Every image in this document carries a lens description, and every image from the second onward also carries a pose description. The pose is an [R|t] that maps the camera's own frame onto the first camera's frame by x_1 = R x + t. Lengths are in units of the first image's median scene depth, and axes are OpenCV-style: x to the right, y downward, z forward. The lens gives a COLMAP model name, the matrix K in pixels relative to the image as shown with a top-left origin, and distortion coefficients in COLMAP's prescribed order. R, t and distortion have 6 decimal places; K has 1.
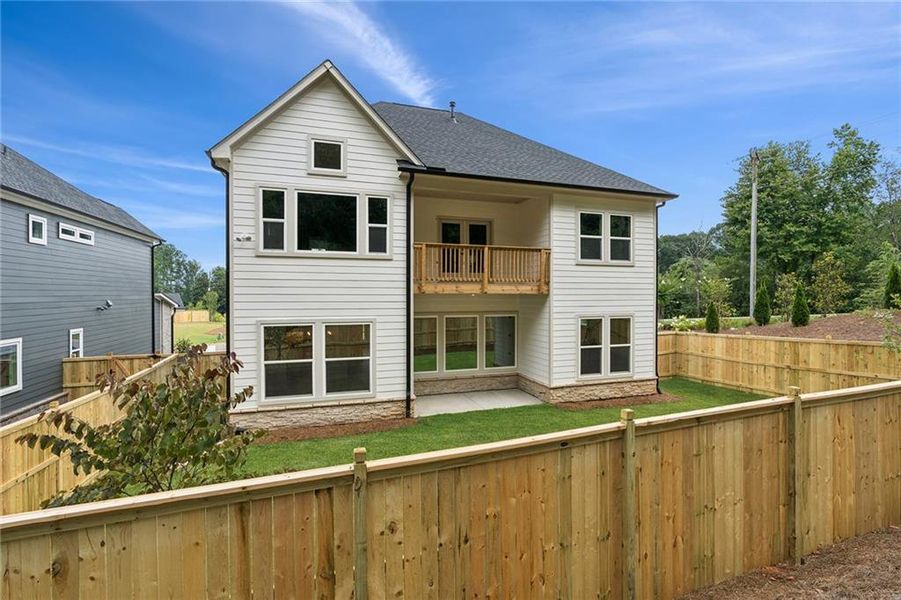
lens RADIAL K [[408.7, 0, 447.0], [0, 408.7, 294.7], [0, 0, 1]] dist [-0.004225, -0.000048]
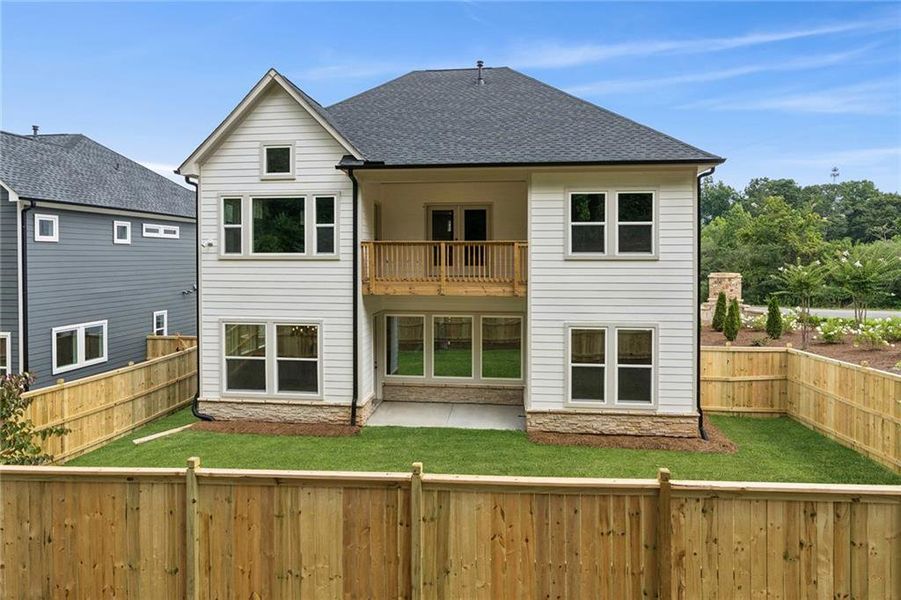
lens RADIAL K [[497.1, 0, 451.5], [0, 497.1, 261.0], [0, 0, 1]] dist [-0.004964, 0.000050]
pose [[0.912185, 0.001545, -0.409776, 0.592963], [0.000555, 0.999987, 0.005006, -0.089139], [0.409778, -0.004793, 0.912173, 0.037056]]
